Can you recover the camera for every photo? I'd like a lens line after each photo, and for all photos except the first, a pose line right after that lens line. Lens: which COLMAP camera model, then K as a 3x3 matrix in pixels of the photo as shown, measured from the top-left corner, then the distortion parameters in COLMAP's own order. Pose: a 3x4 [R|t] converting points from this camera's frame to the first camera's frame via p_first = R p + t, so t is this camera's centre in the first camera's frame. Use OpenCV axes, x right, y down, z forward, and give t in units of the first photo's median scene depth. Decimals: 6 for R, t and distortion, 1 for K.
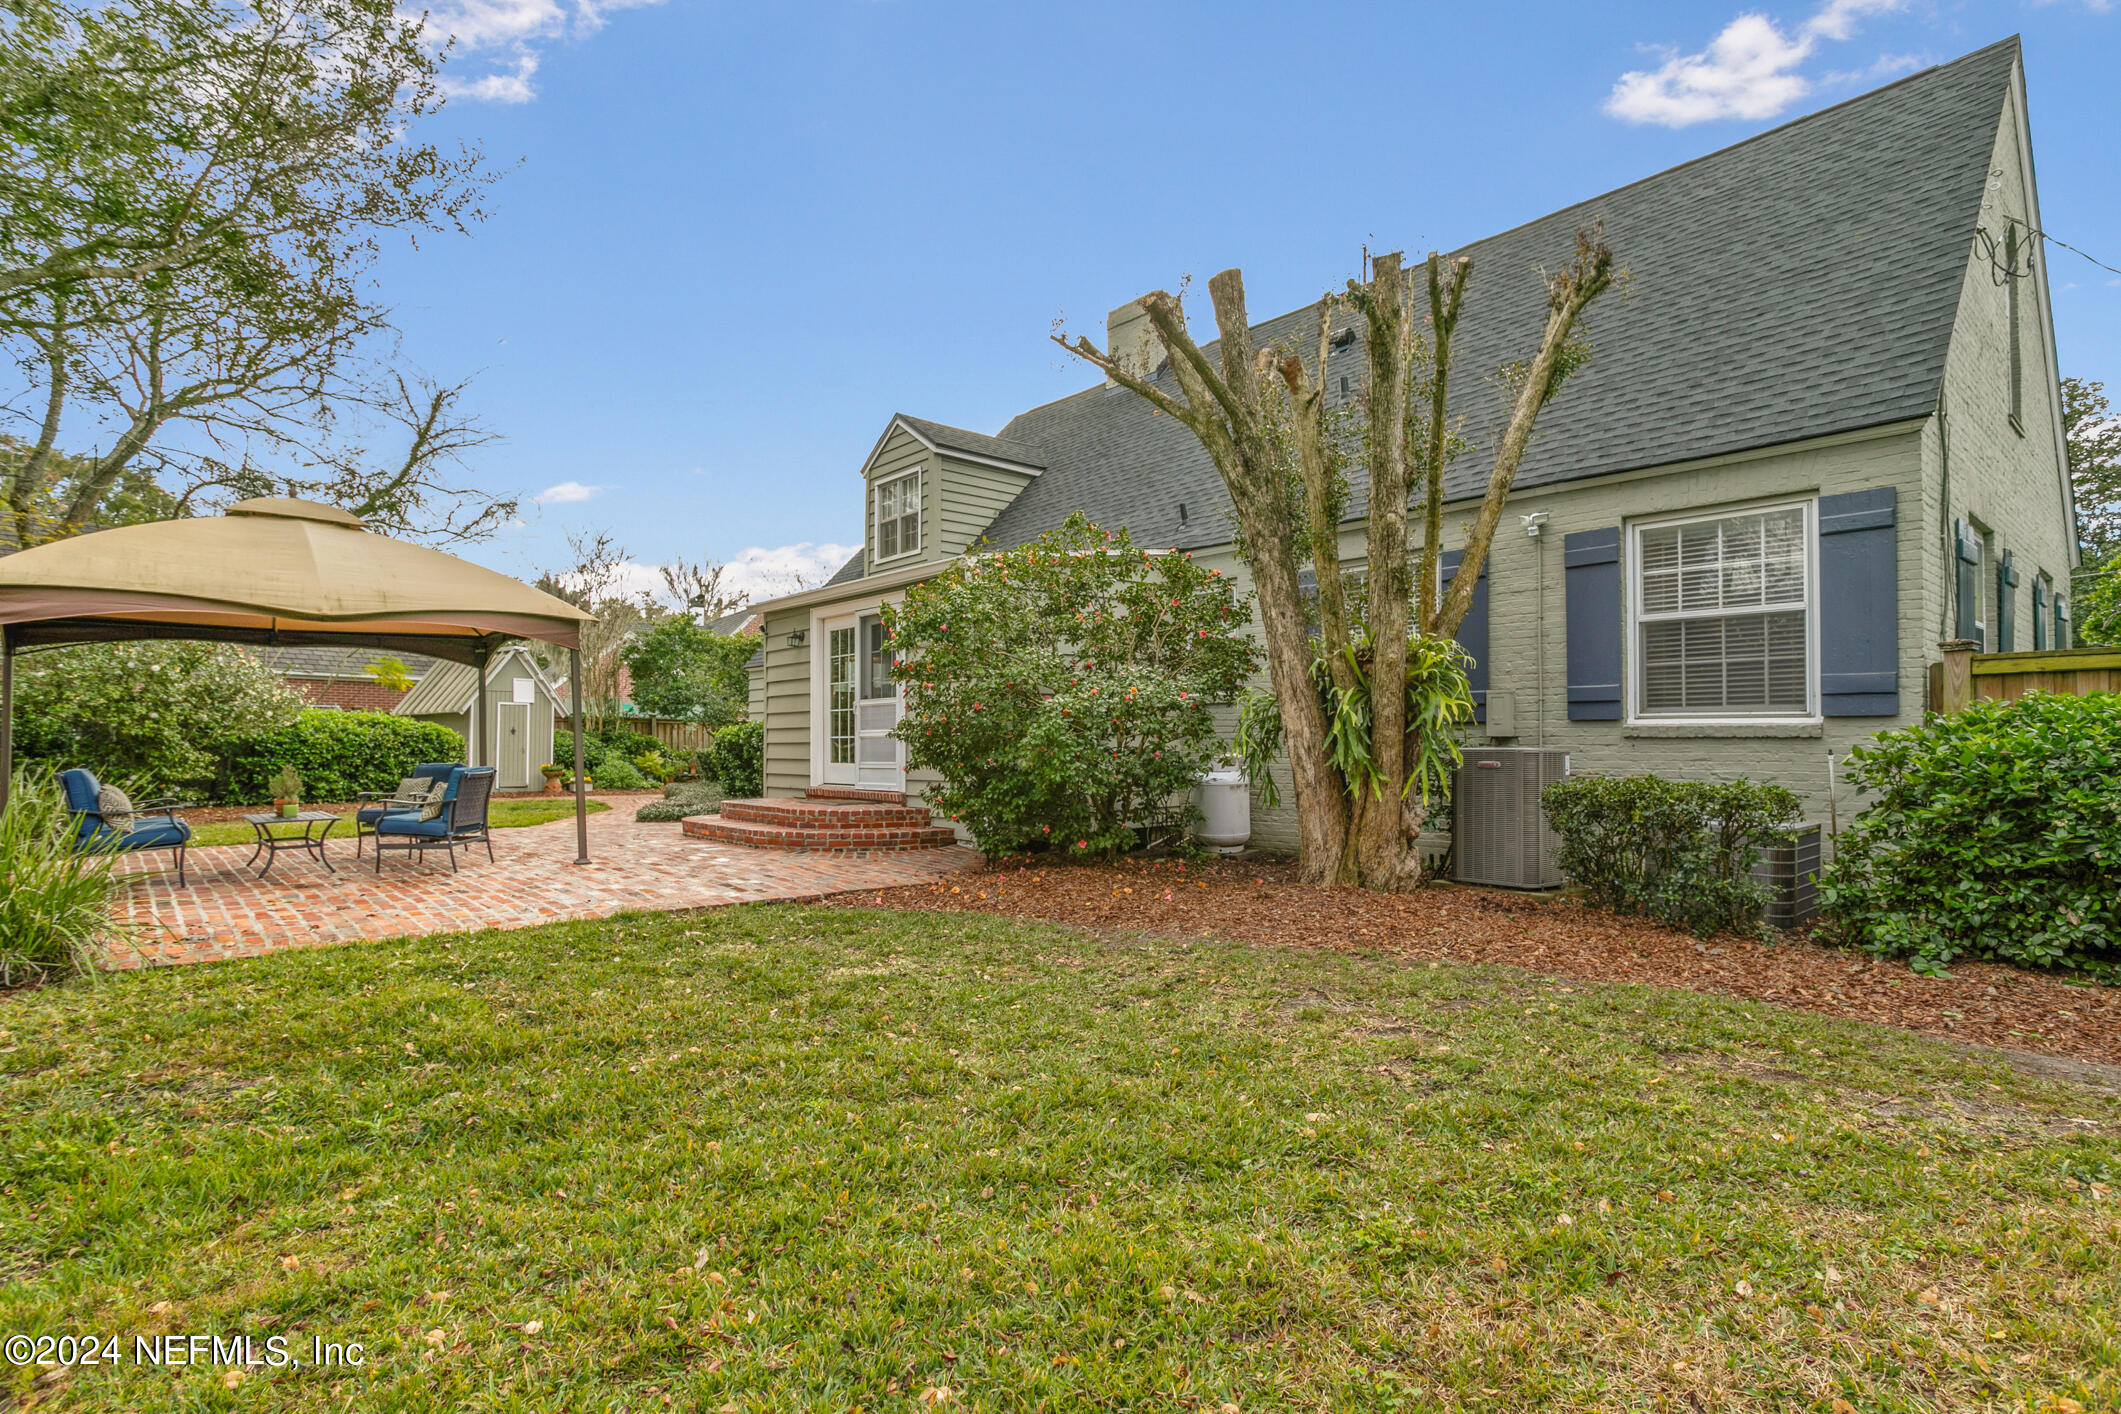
lens RADIAL K [[1074.8, 0, 1070.7], [0, 1074.8, 712.2], [0, 0, 1]] dist [0.001706, -0.000048]
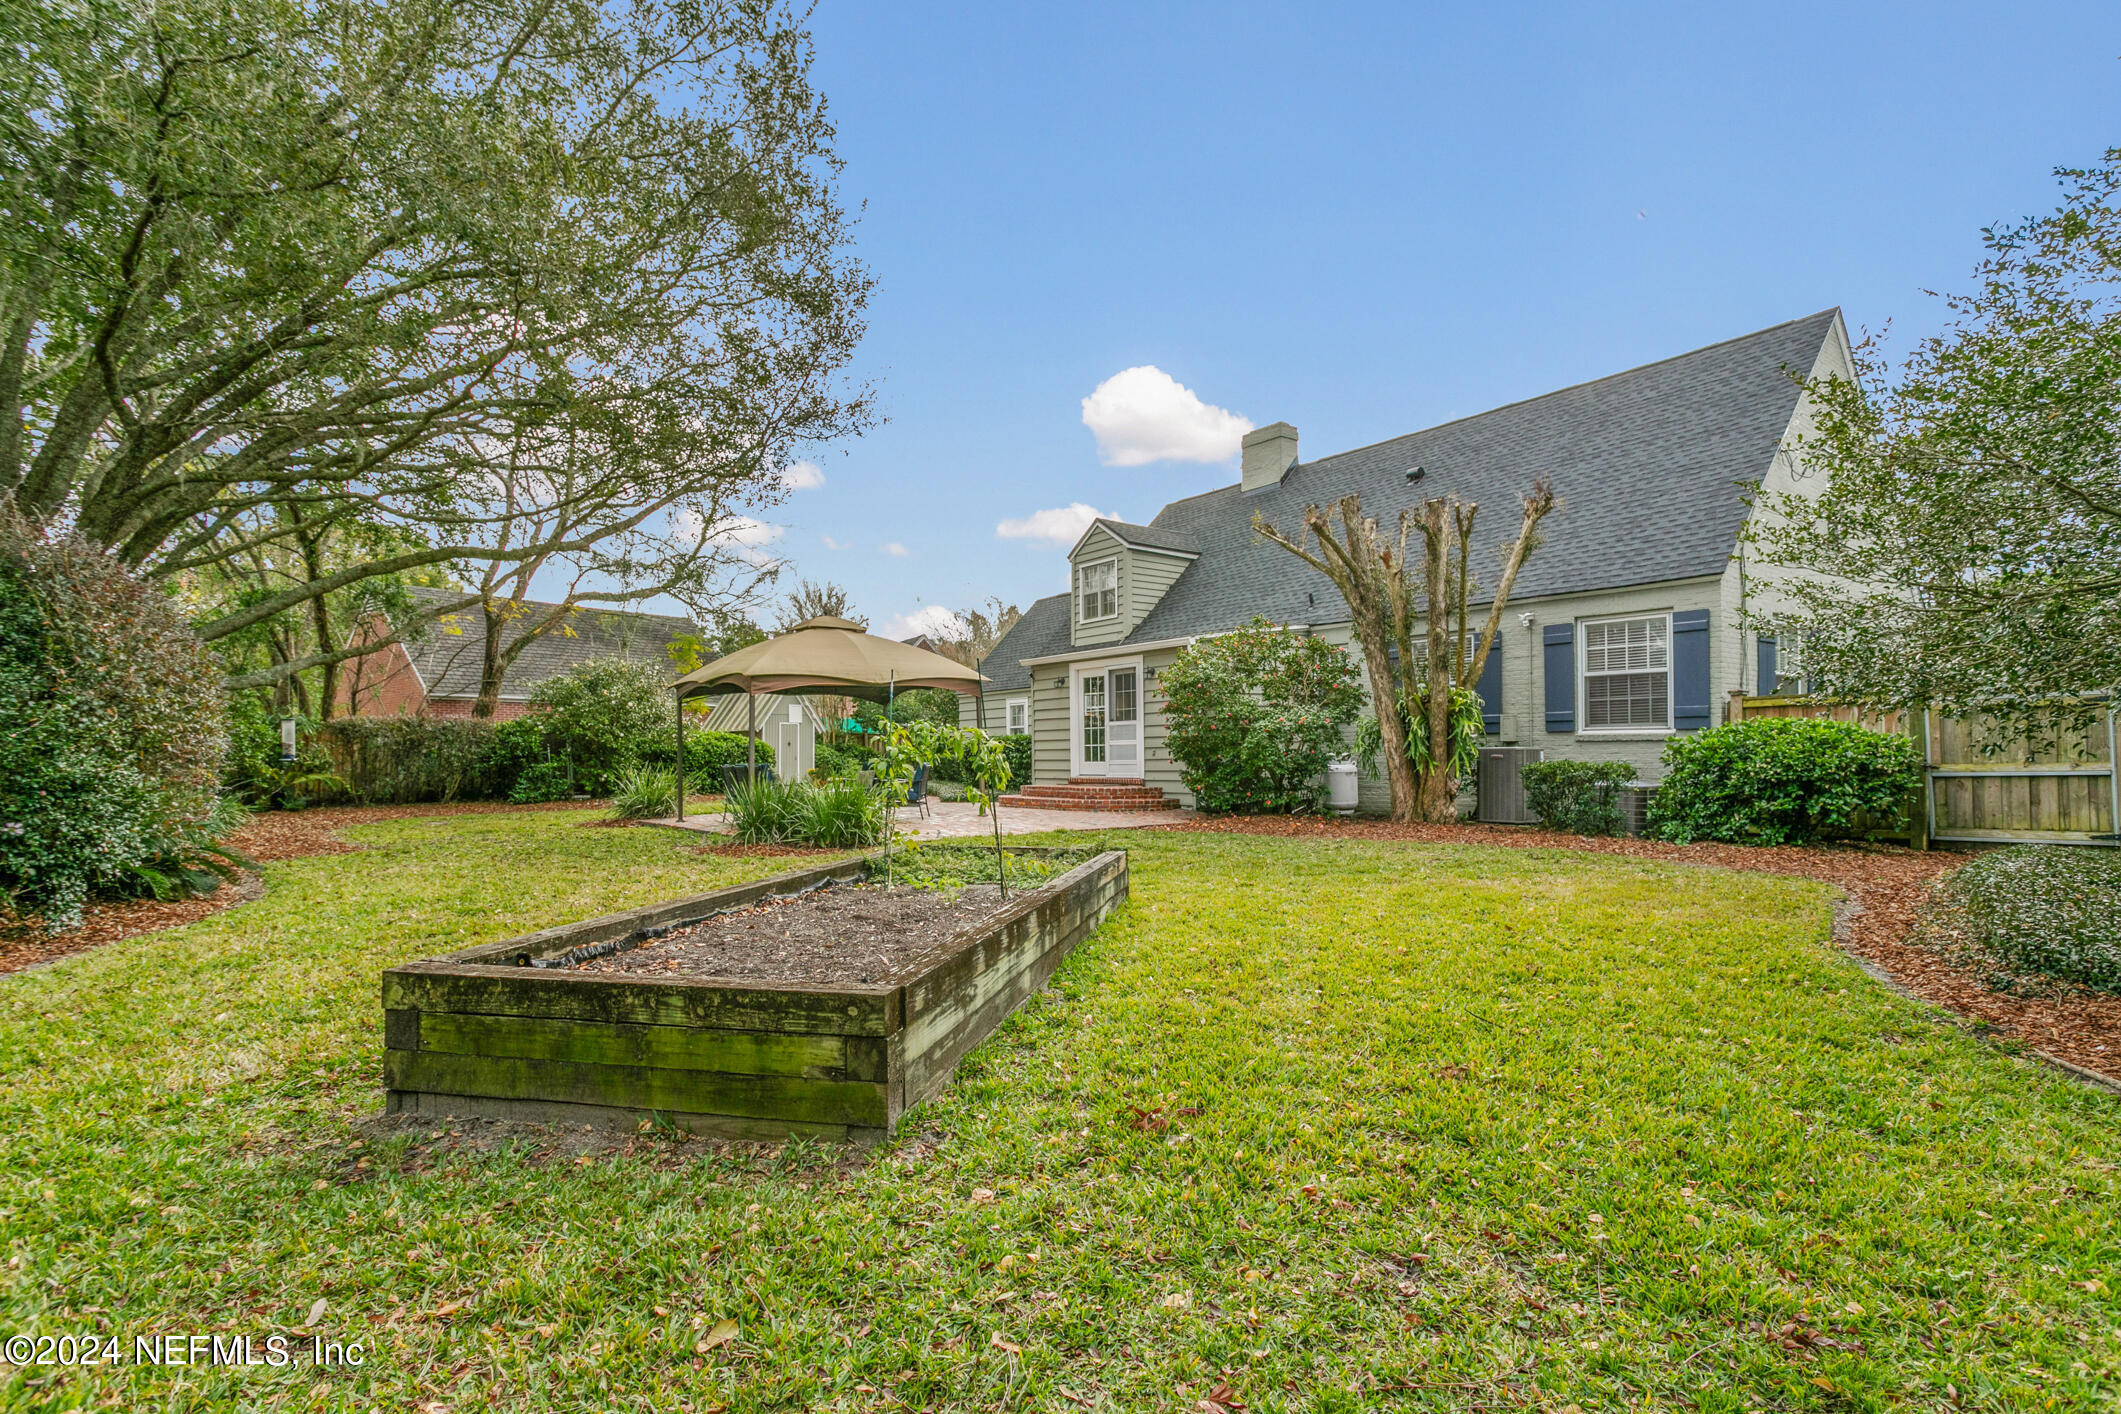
lens RADIAL K [[1077.9, 0, 1062.5], [0, 1077.9, 736.7], [0, 0, 1]] dist [-0.001915, 0.000208]
pose [[0.997003, -0.008237, -0.076929, -0.198622], [0.009272, 0.999871, 0.013105, -0.015365], [0.076811, -0.013779, 0.996950, -0.853695]]
